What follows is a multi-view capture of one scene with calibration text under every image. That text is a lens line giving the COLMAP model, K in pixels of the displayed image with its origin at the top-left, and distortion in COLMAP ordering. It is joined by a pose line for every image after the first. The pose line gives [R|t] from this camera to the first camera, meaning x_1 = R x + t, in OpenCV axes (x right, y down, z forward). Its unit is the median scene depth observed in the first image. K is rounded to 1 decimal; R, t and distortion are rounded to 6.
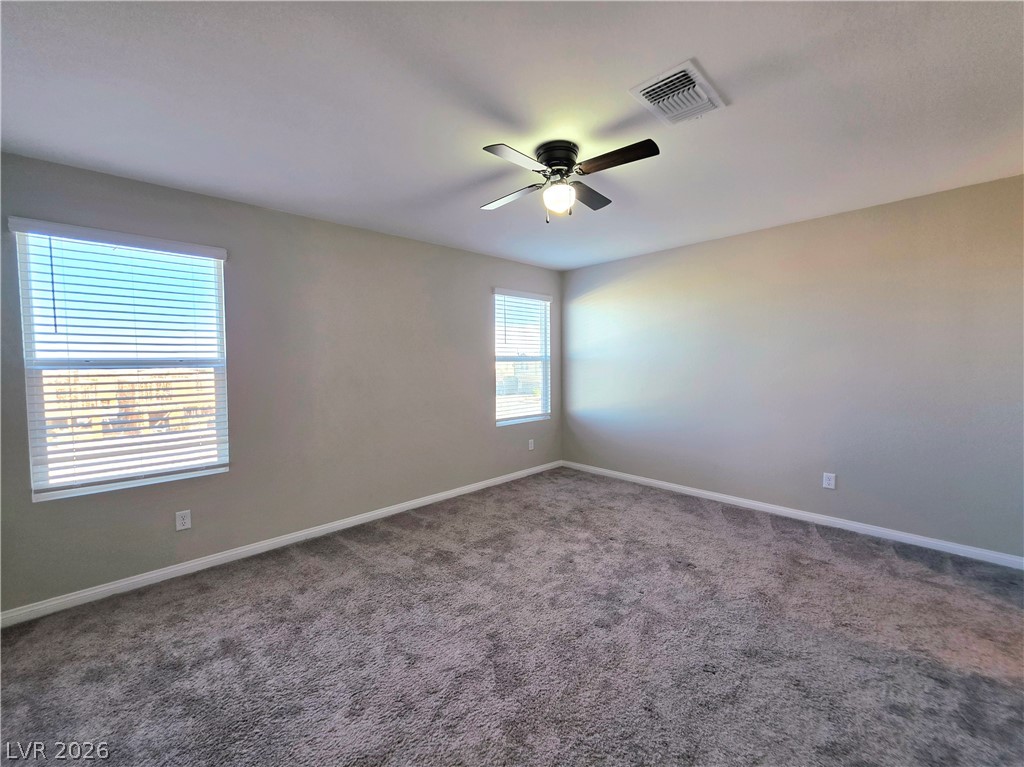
lens RADIAL K [[421.4, 0, 500.9], [0, 421.4, 383.5], [0, 0, 1]] dist [0.003892, -0.000827]
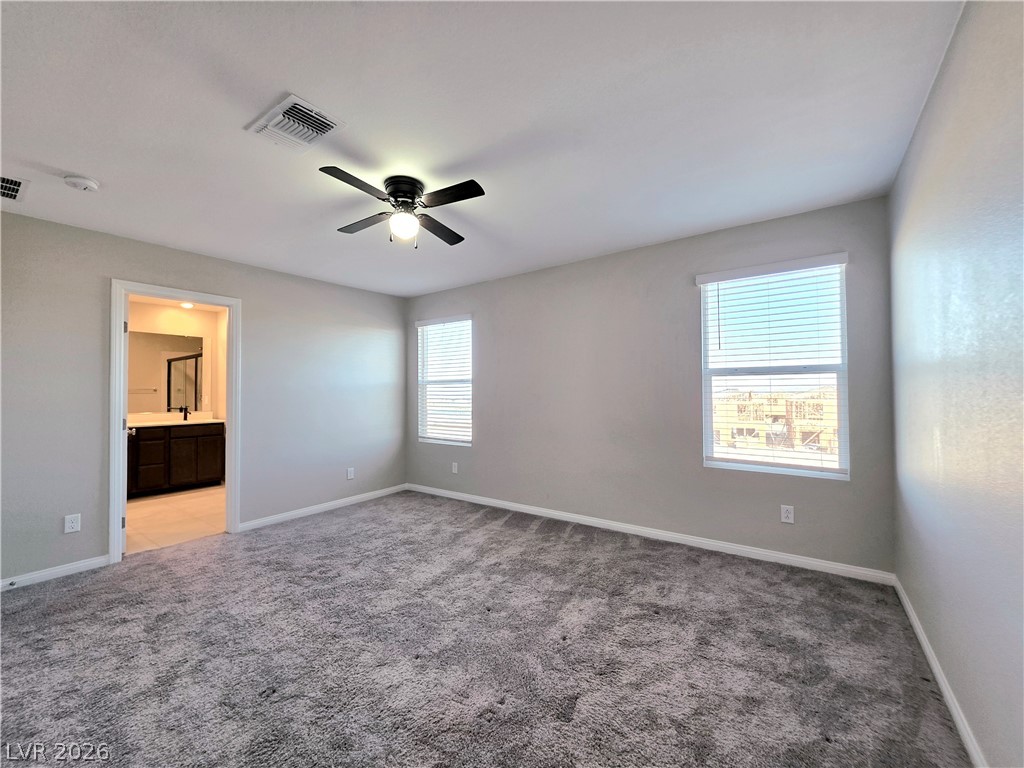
lens RADIAL K [[421.4, 0, 502.4], [0, 421.4, 385.6], [0, 0, 1]] dist [0.003892, -0.000827]
pose [[0.166727, 0.020942, -0.985781, 0.705153], [-0.024629, 0.999551, 0.017069, -0.045645], [0.985695, 0.021432, 0.167168, 0.586238]]
